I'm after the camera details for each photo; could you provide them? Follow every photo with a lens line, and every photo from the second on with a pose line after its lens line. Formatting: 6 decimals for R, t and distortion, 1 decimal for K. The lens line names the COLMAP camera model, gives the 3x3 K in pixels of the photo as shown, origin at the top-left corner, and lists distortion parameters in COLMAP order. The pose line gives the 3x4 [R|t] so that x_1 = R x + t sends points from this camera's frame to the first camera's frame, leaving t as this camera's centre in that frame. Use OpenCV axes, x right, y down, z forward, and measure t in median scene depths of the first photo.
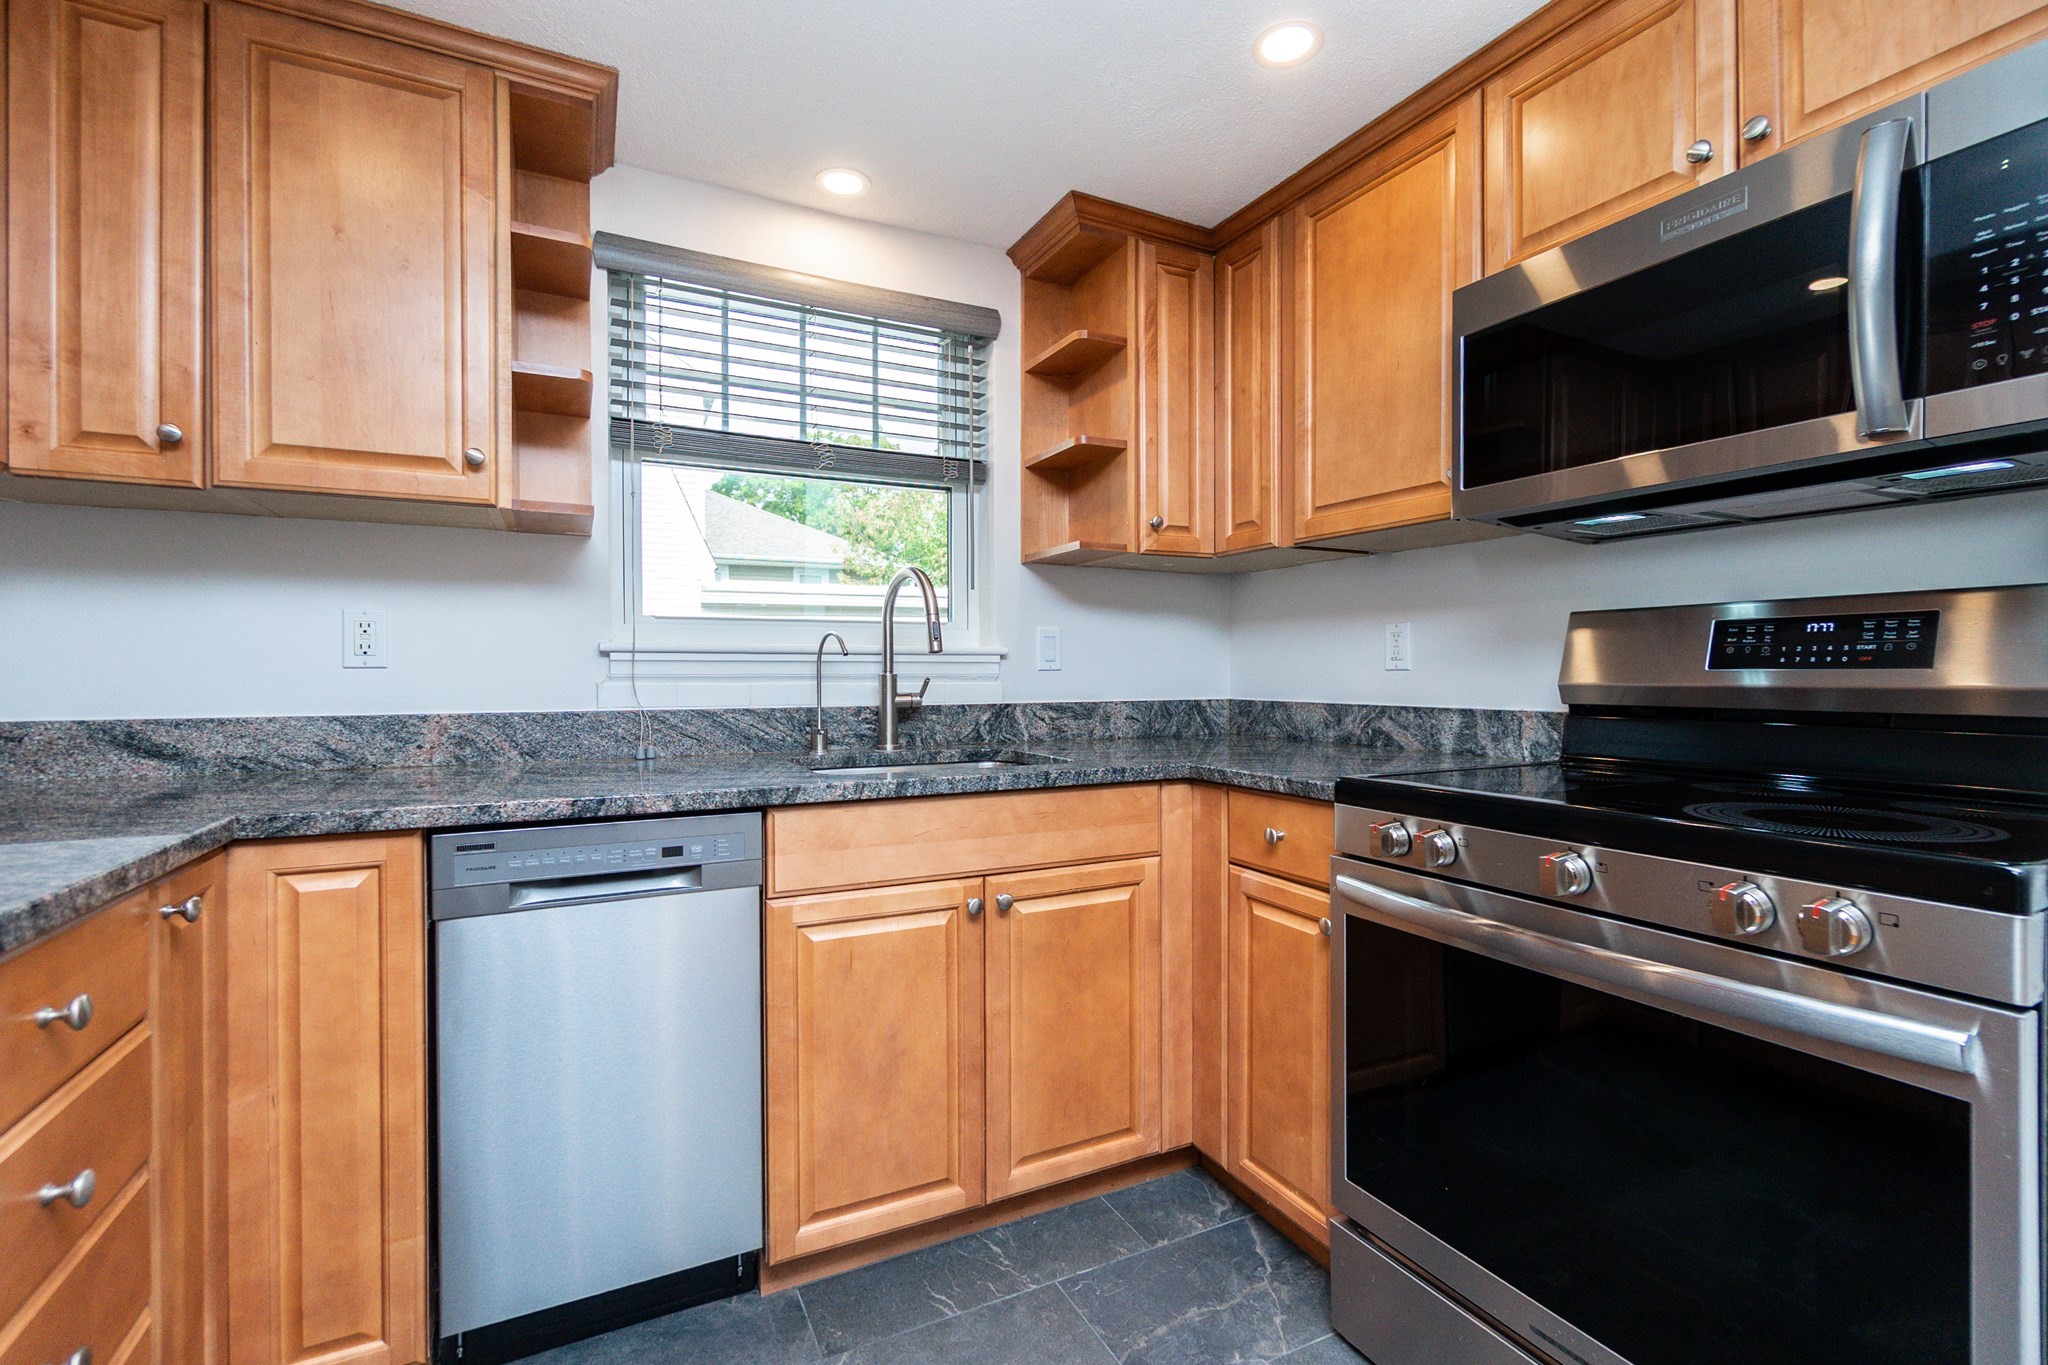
lens RADIAL K [[881.5, 0, 1019.4], [0, 881.5, 676.3], [0, 0, 1]] dist [-0.005044, 0.000397]
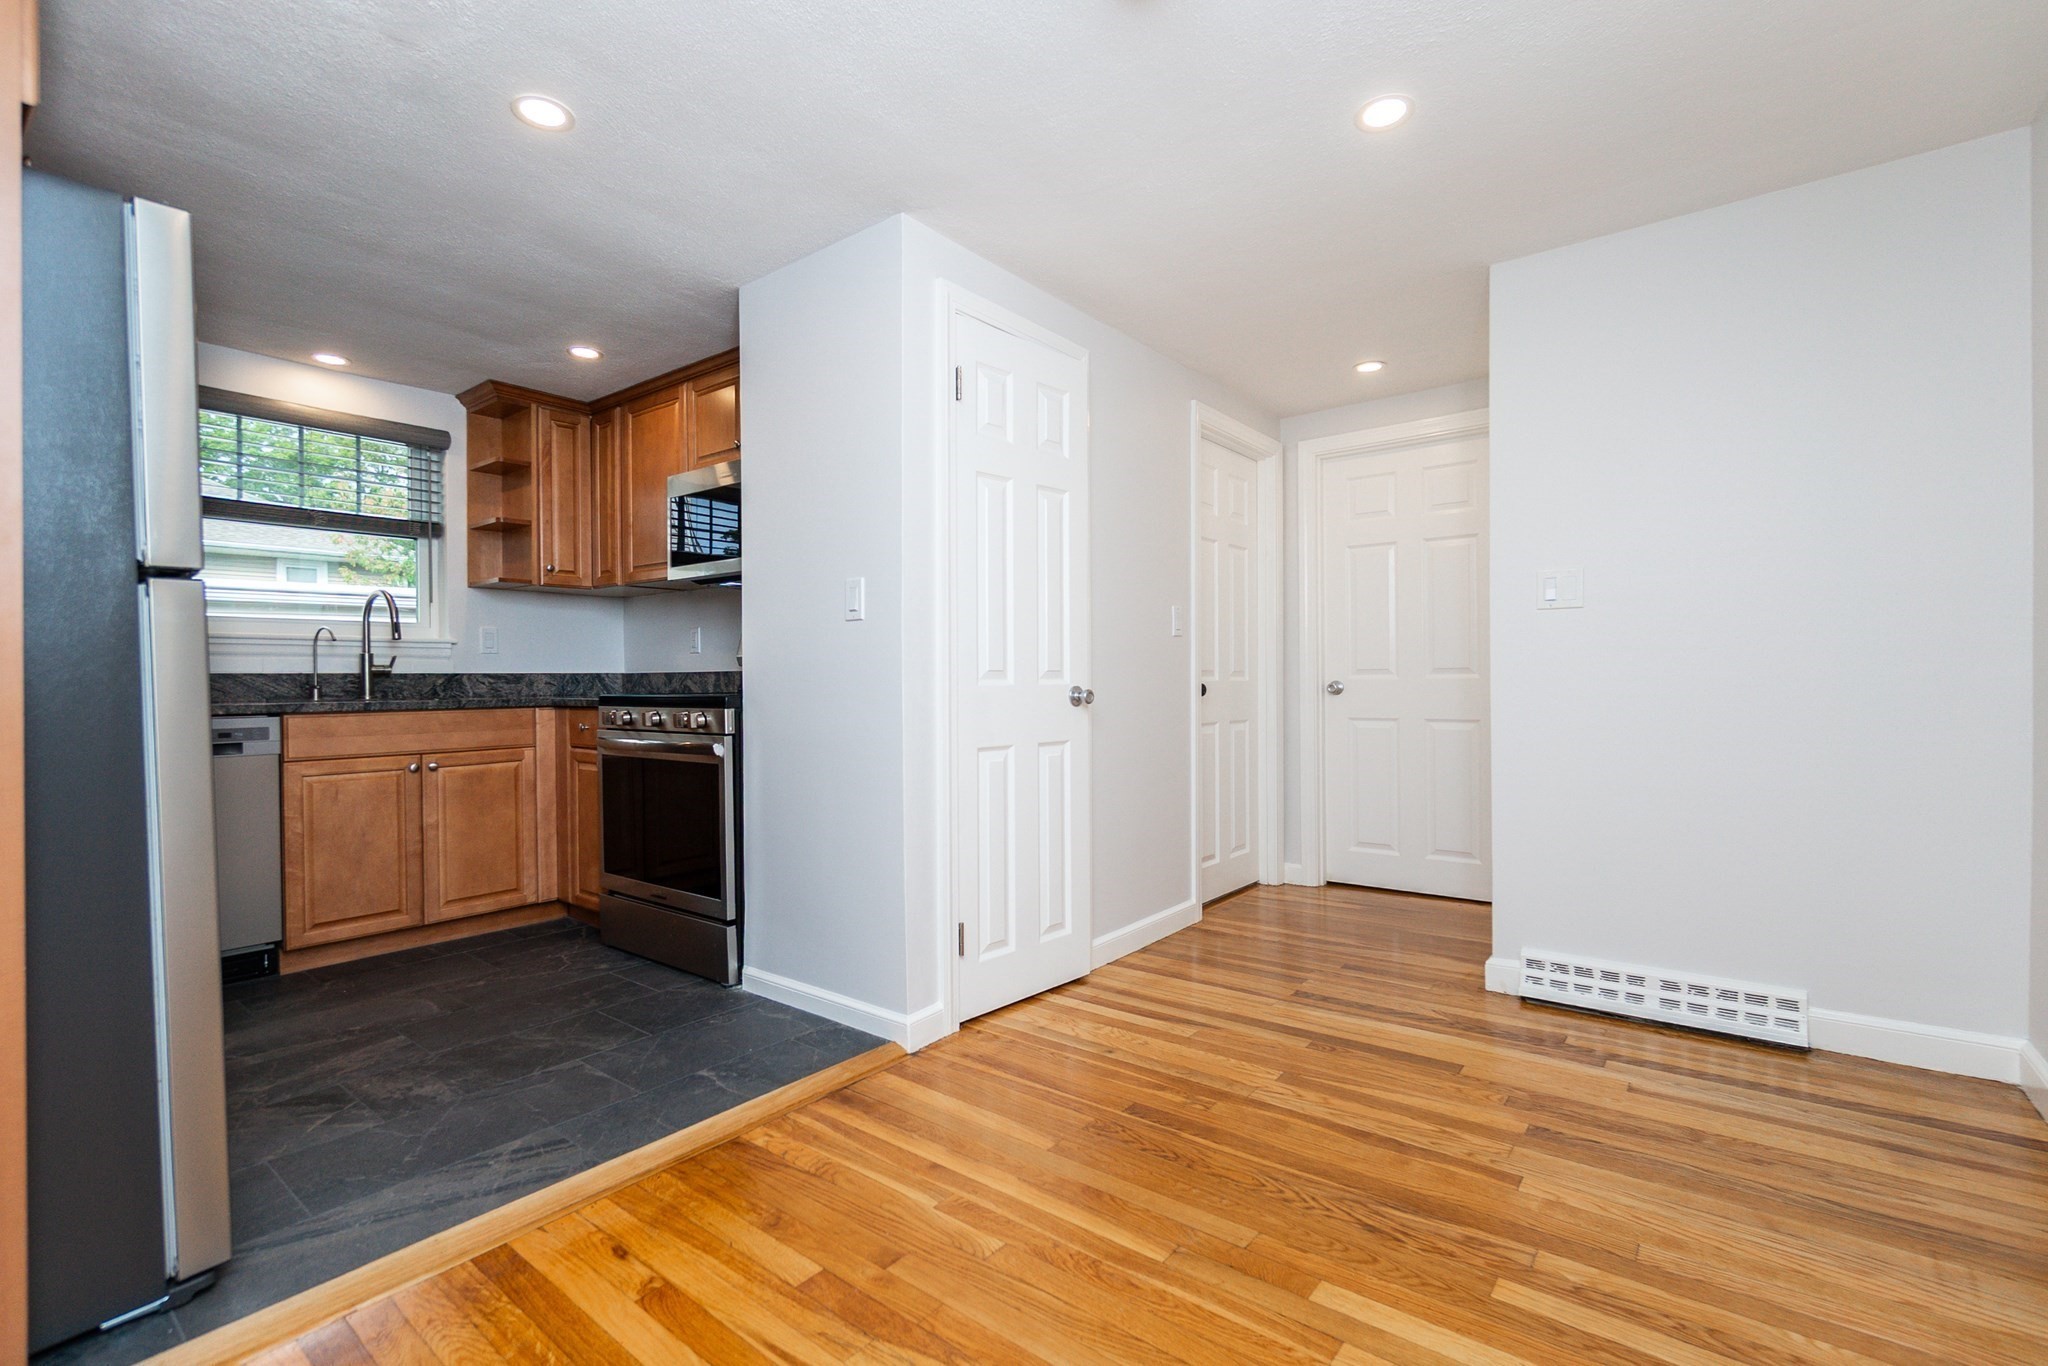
lens RADIAL K [[897.9, 0, 1007.2], [0, 897.9, 680.9], [0, 0, 1]] dist [-0.002367, 0.000134]
pose [[0.907328, -0.007481, 0.420357, 0.262203], [0.009644, 0.999949, -0.003021, 0.073703], [-0.420313, 0.006795, 0.907354, -1.157547]]
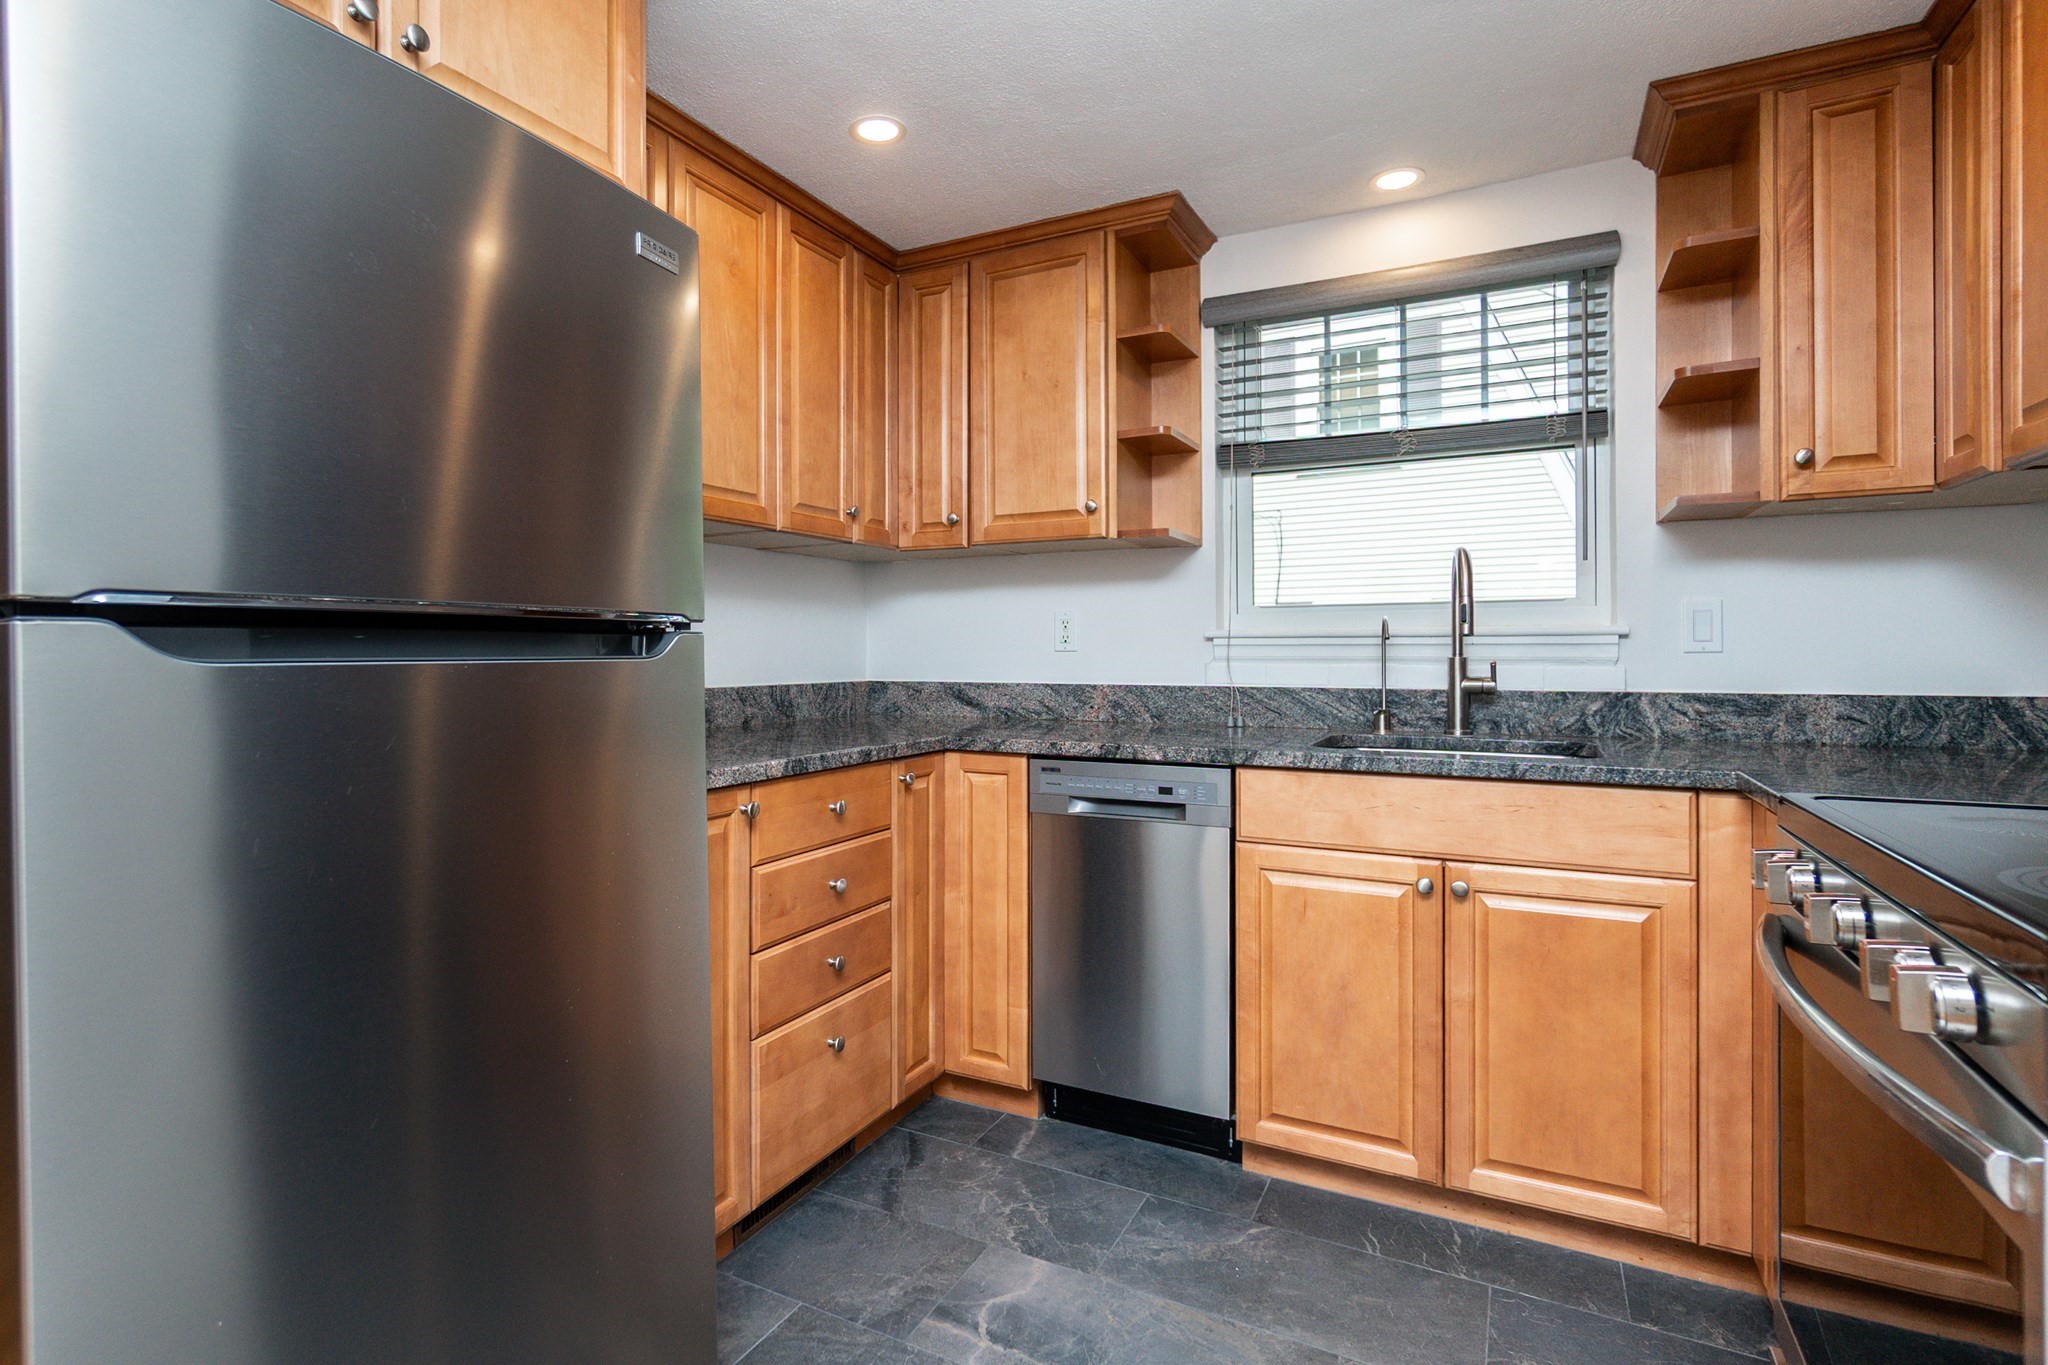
lens RADIAL K [[1017.5, 0, 980.7], [0, 1017.5, 656.1], [0, 0, 1]] dist [-0.015748, -0.000463]
pose [[0.570182, 0.003963, -0.821509, 0.528057], [-0.002286, 0.999992, 0.003237, -0.006703], [0.821515, 0.000033, 0.570187, -0.079504]]
